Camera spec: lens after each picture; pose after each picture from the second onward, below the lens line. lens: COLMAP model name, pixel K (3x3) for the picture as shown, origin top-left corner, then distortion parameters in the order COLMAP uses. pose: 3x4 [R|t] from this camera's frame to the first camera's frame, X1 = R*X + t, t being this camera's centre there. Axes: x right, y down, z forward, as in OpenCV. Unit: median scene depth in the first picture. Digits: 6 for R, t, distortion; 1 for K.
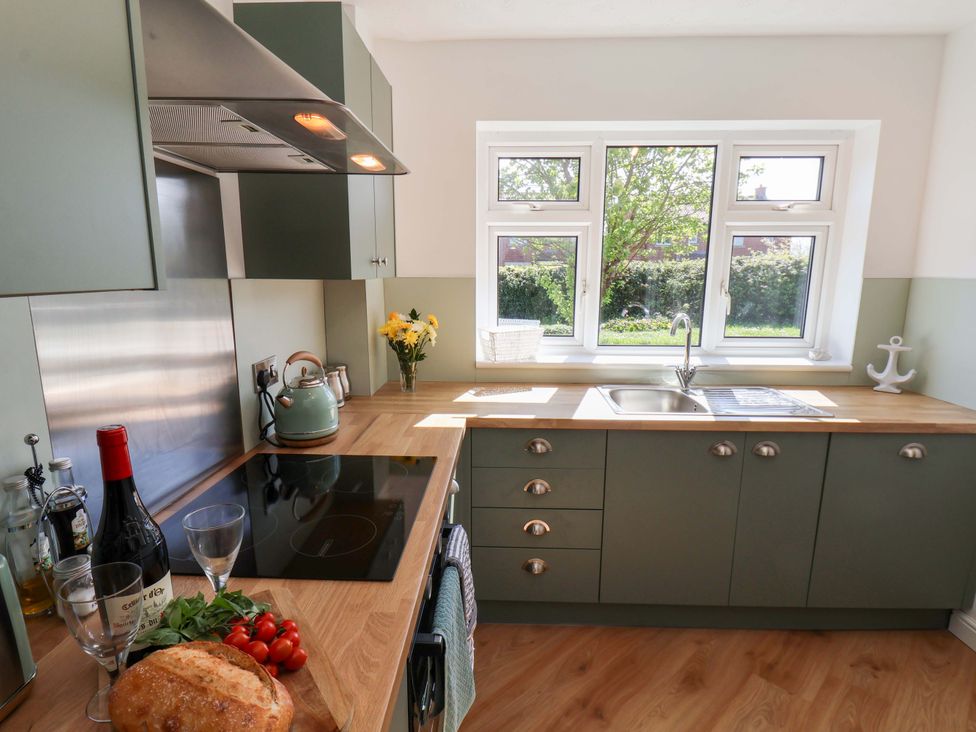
lens RADIAL K [[521.7, 0, 488.0], [0, 521.7, 366.0], [0, 0, 1]] dist [-0.002923, -0.001105]
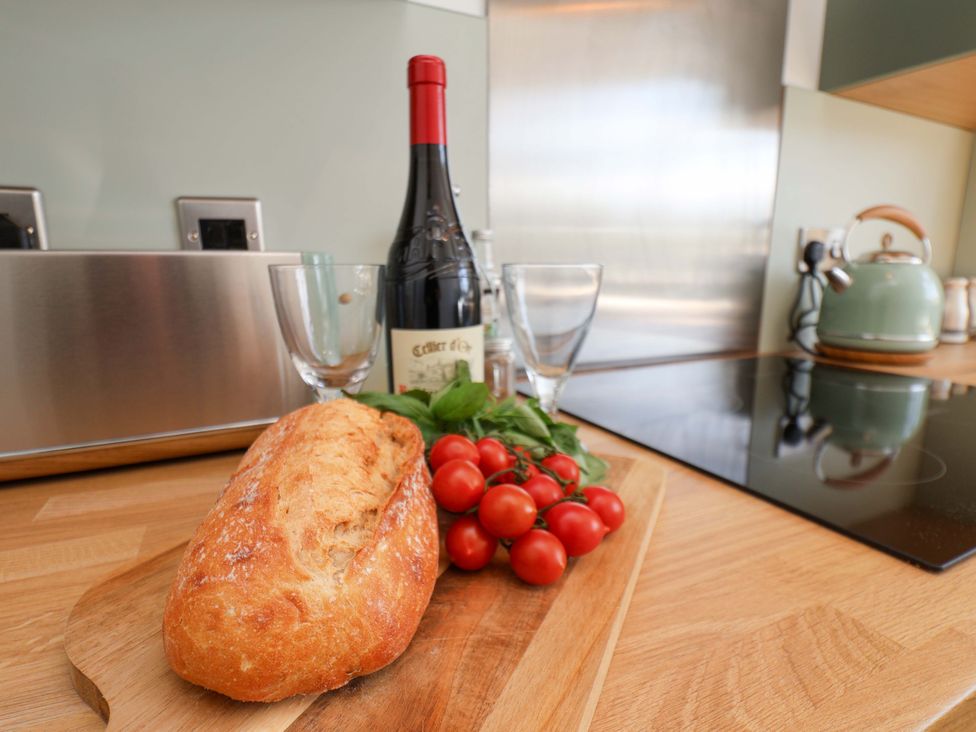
lens RADIAL K [[534.5, 0, 488.0], [0, 534.5, 366.0], [0, 0, 1]] dist [0.001872, -0.000581]
pose [[0.486789, 0.158146, -0.859084, -0.031869], [-0.158901, 0.983098, 0.090937, 0.174874], [0.858945, 0.092242, 0.503691, 0.337124]]
